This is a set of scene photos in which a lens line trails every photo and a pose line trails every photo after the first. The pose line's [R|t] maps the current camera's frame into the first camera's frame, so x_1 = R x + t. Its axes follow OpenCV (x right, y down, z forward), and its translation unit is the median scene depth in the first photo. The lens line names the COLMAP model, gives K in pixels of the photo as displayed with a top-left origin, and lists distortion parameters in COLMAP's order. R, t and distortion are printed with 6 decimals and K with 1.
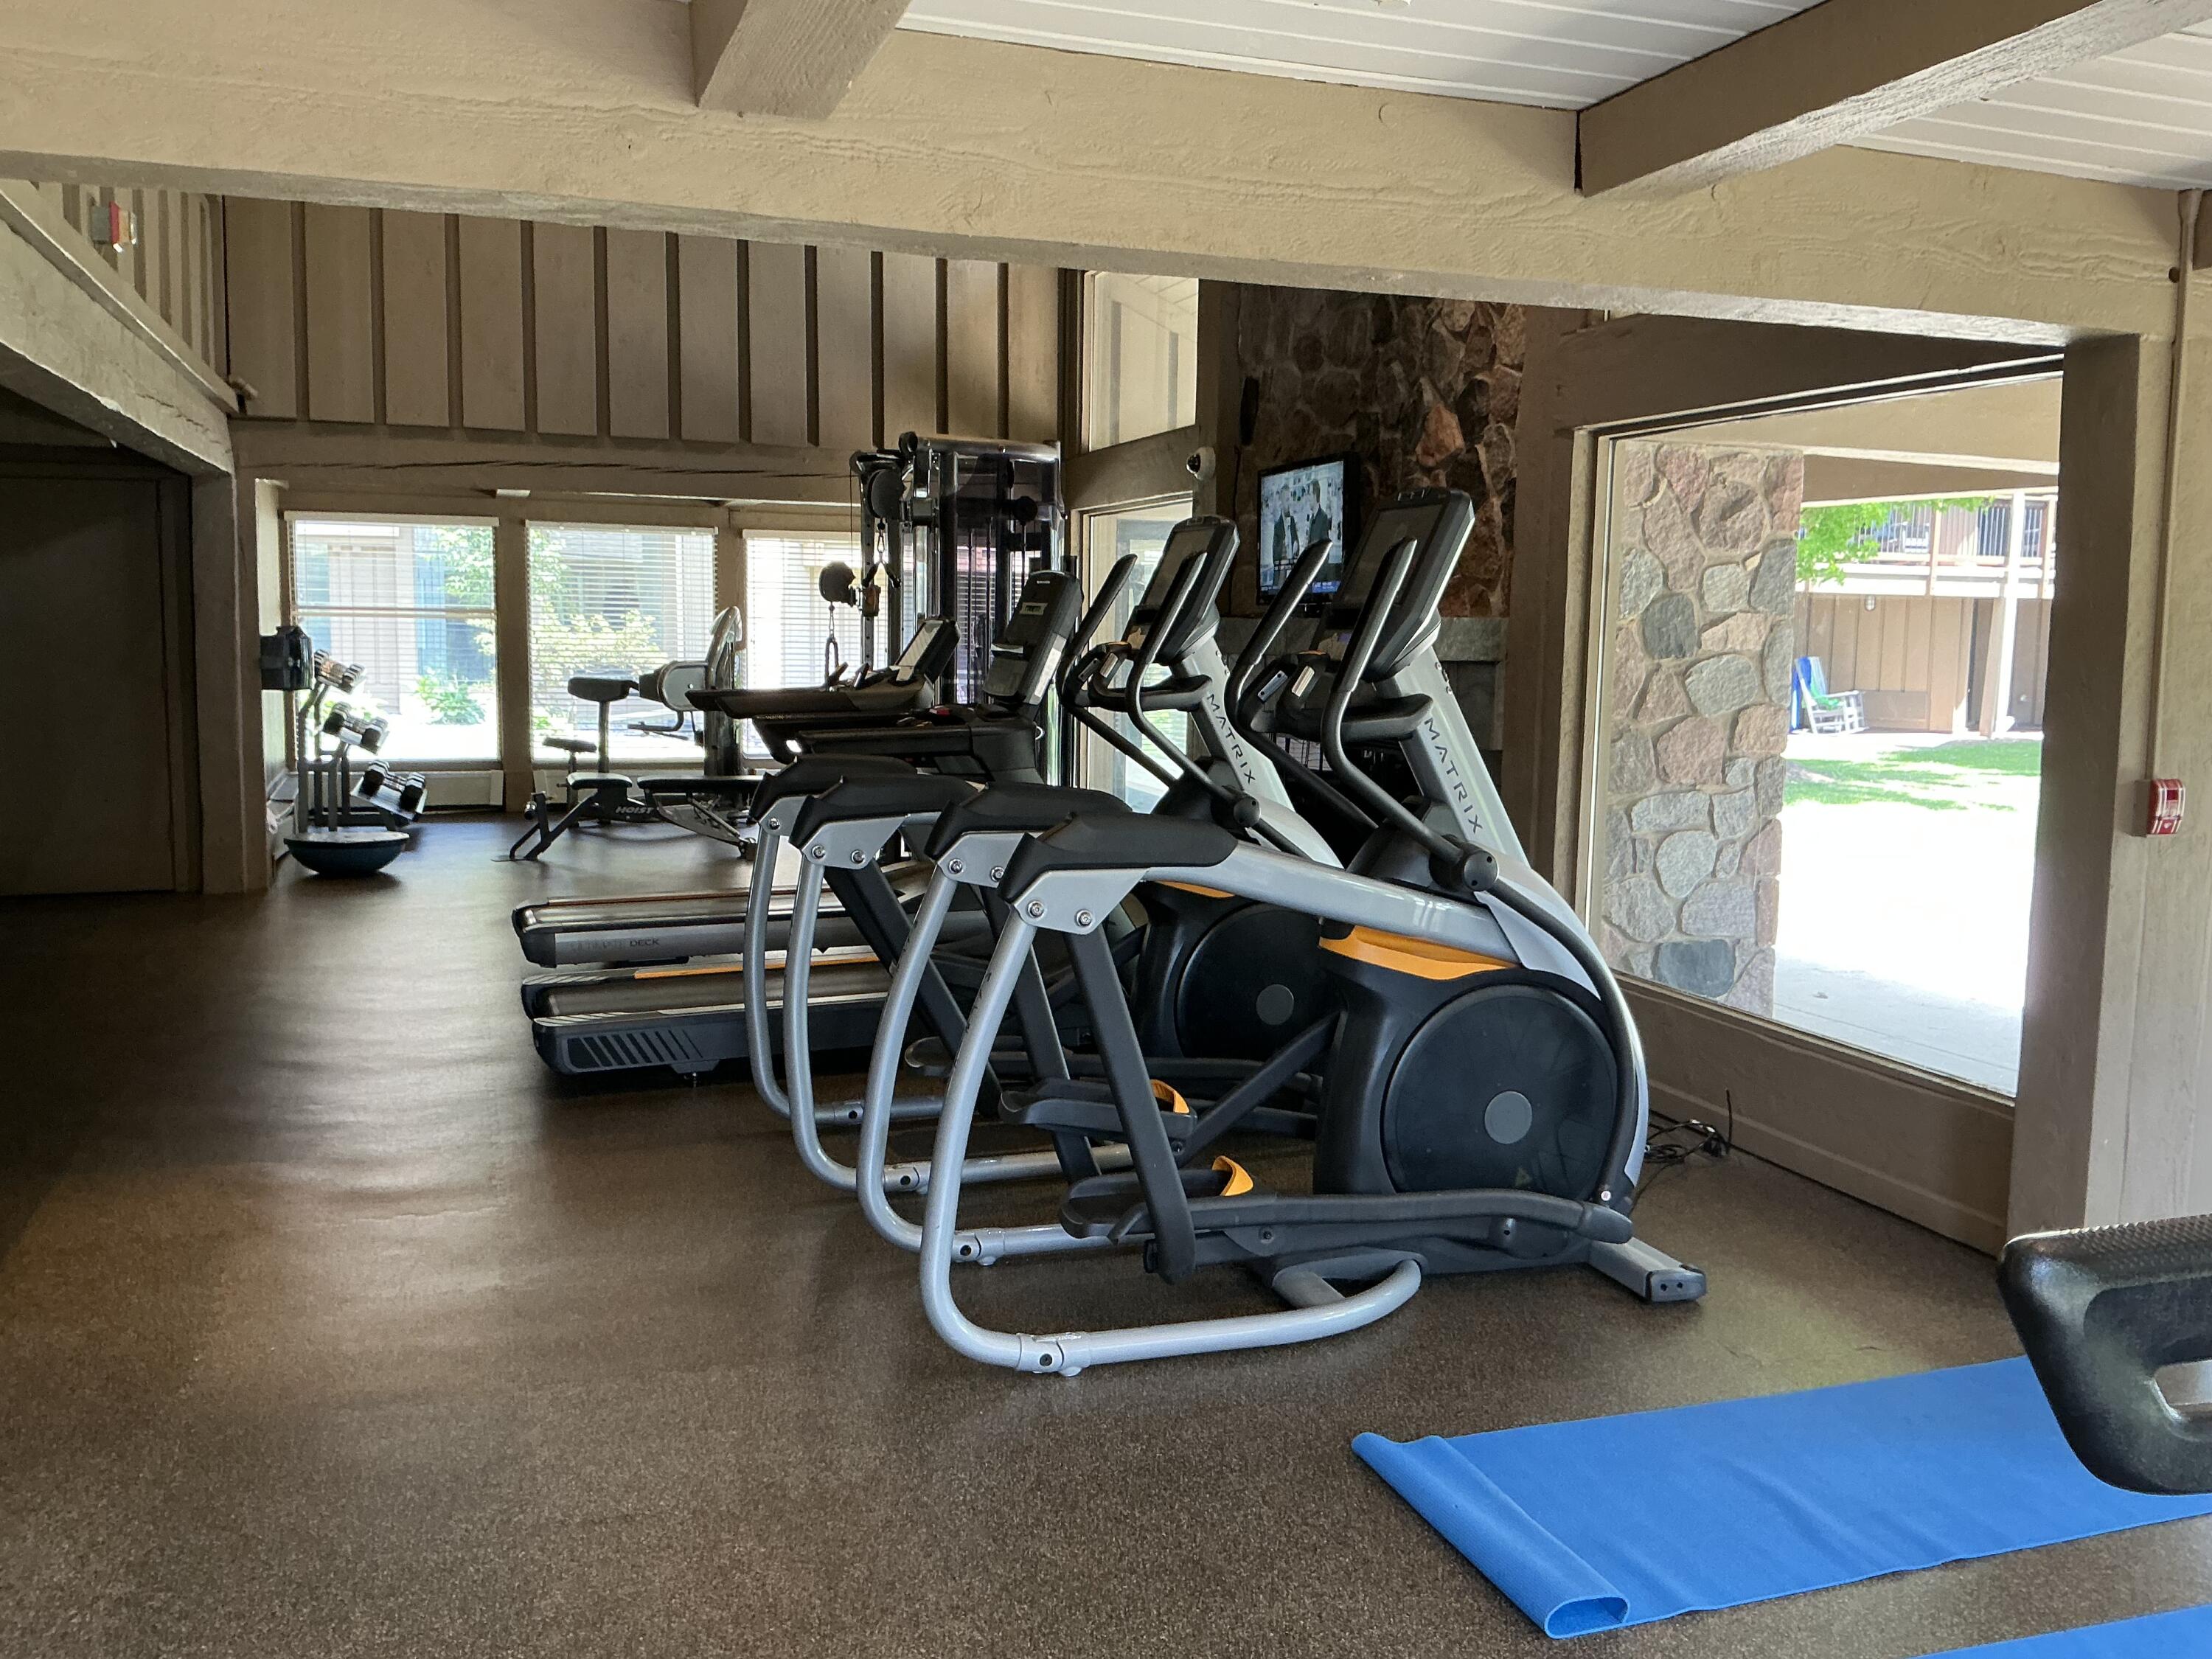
lens RADIAL K [[1809.1, 0, 1106.8], [0, 1809.1, 804.9], [0, 0, 1]] dist [0.131293, -0.287358]
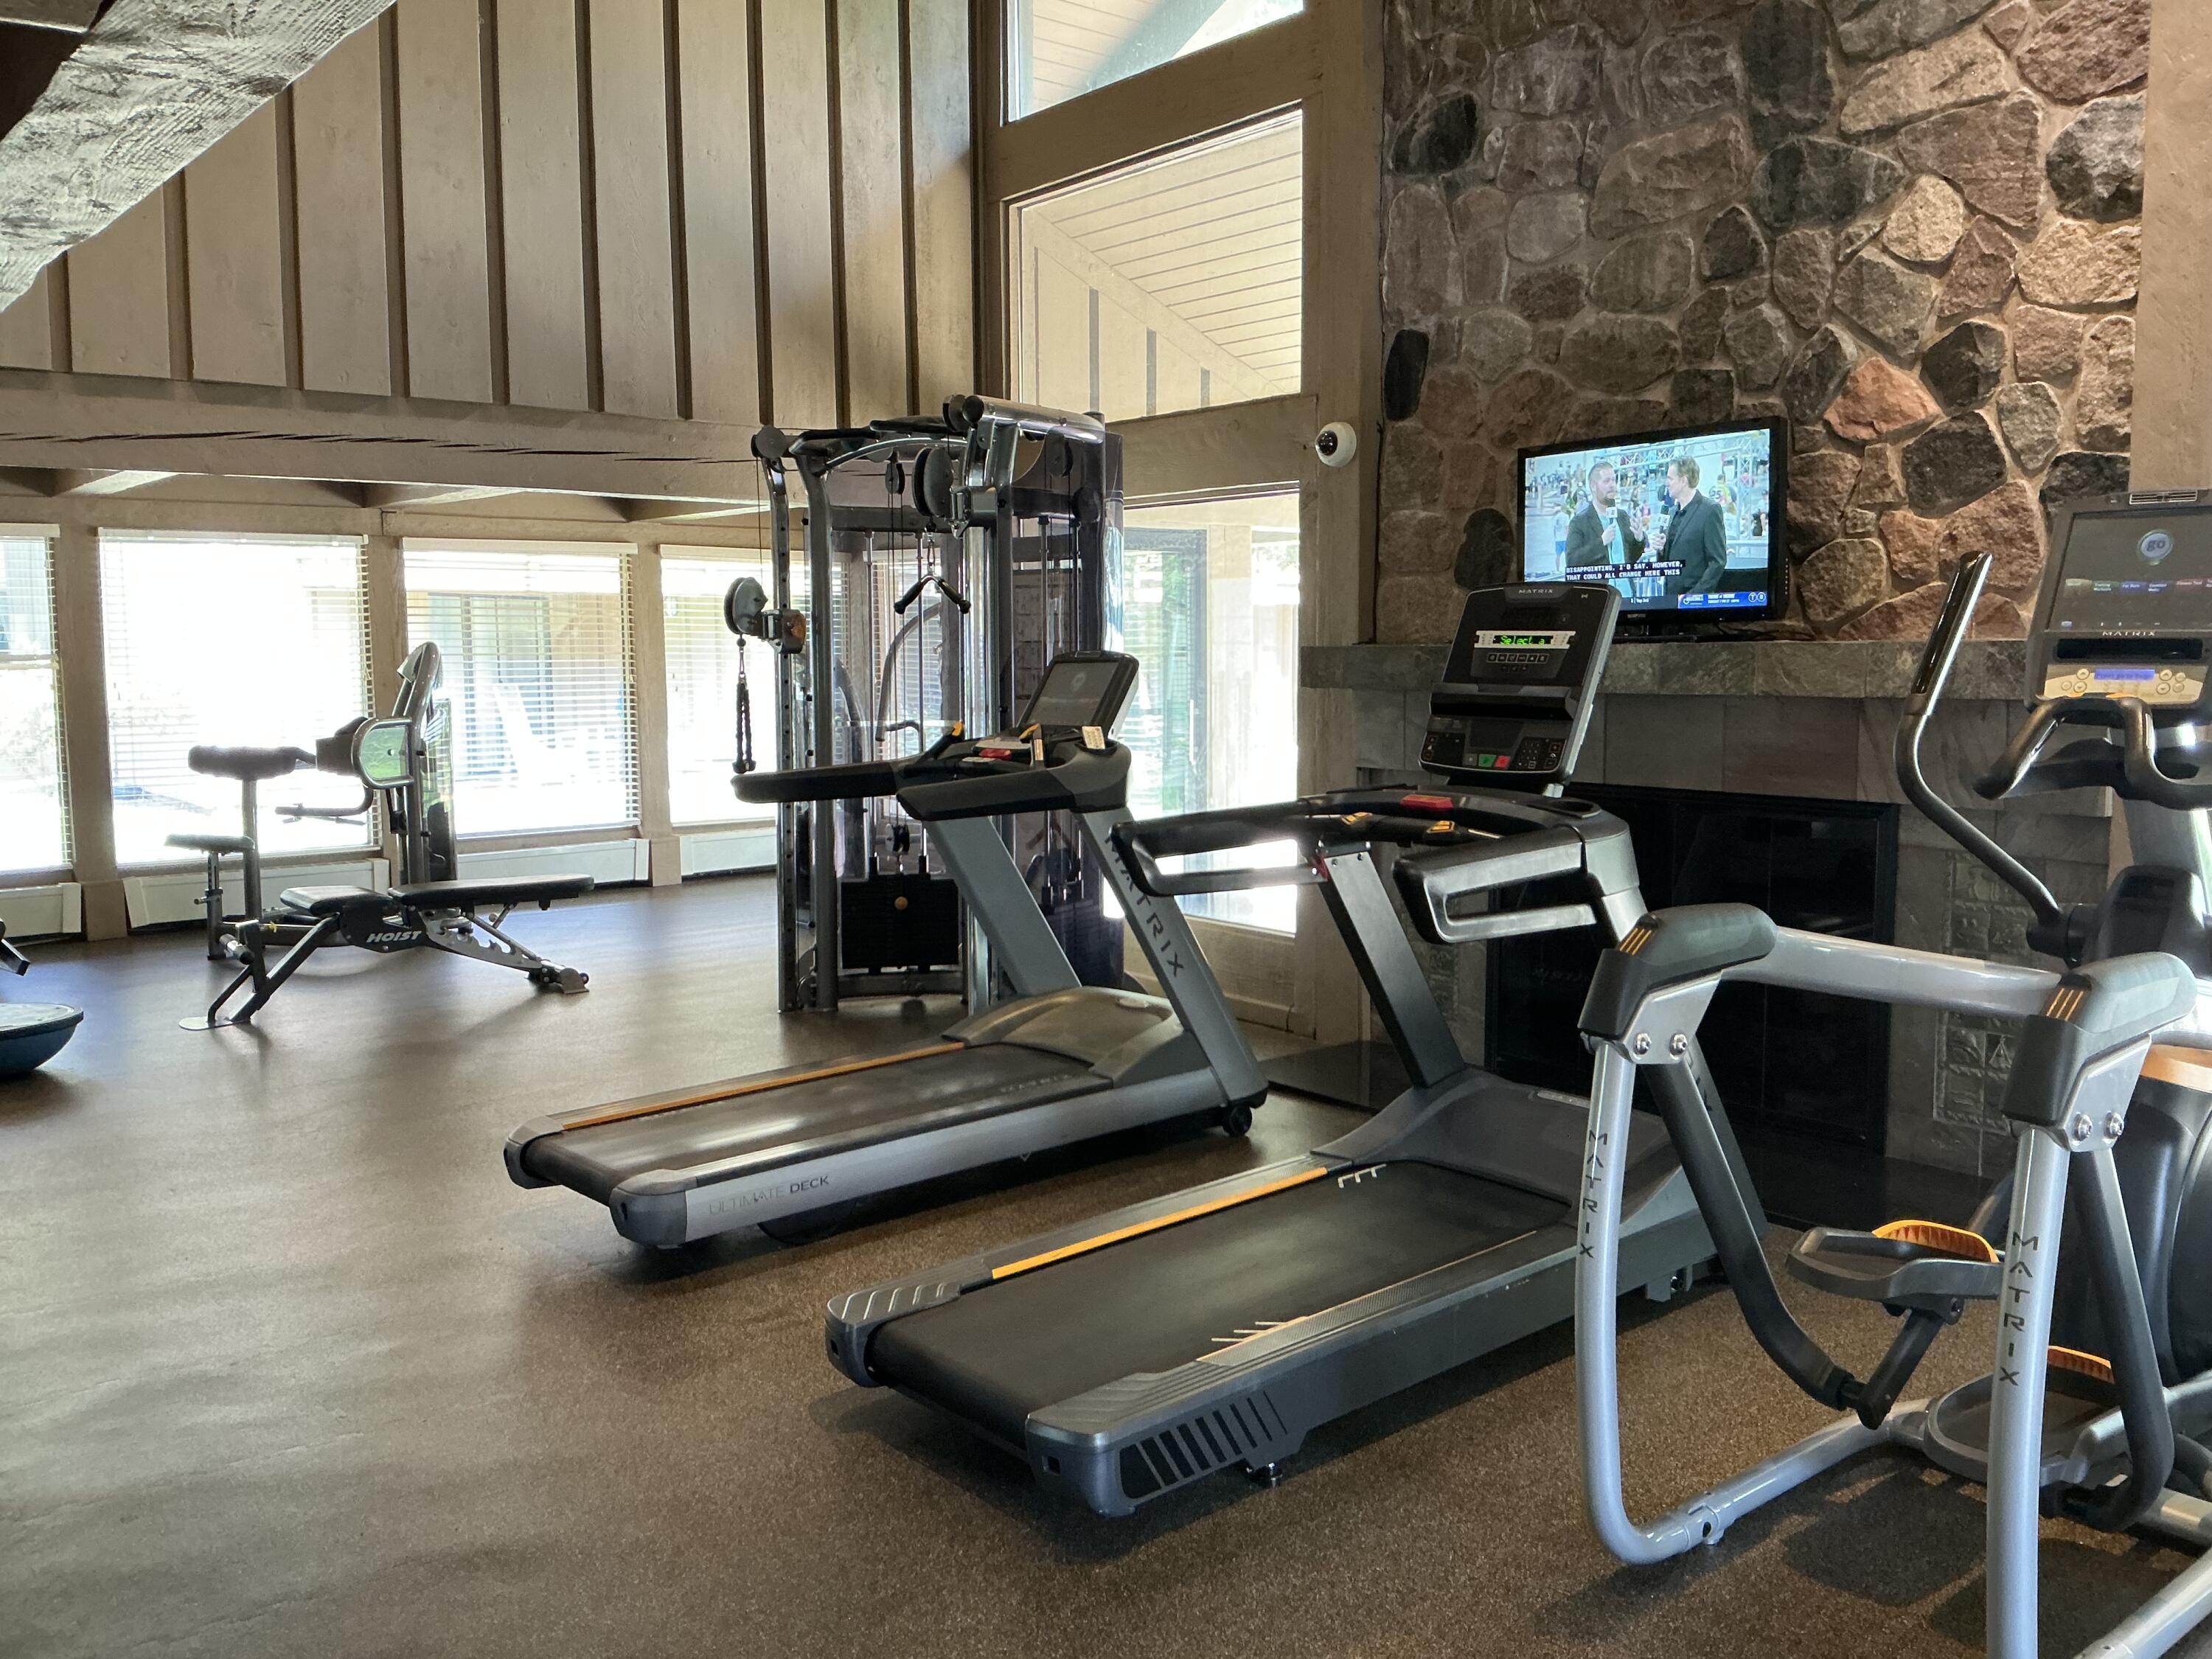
lens RADIAL K [[1809.1, 0, 1106.8], [0, 1809.1, 804.9], [0, 0, 1]] dist [0.131293, -0.287358]
pose [[0.938032, -0.055103, 0.342141, -0.342146], [0.057692, 0.998331, 0.002615, -0.048693], [-0.341714, 0.017285, 0.939645, 0.351570]]
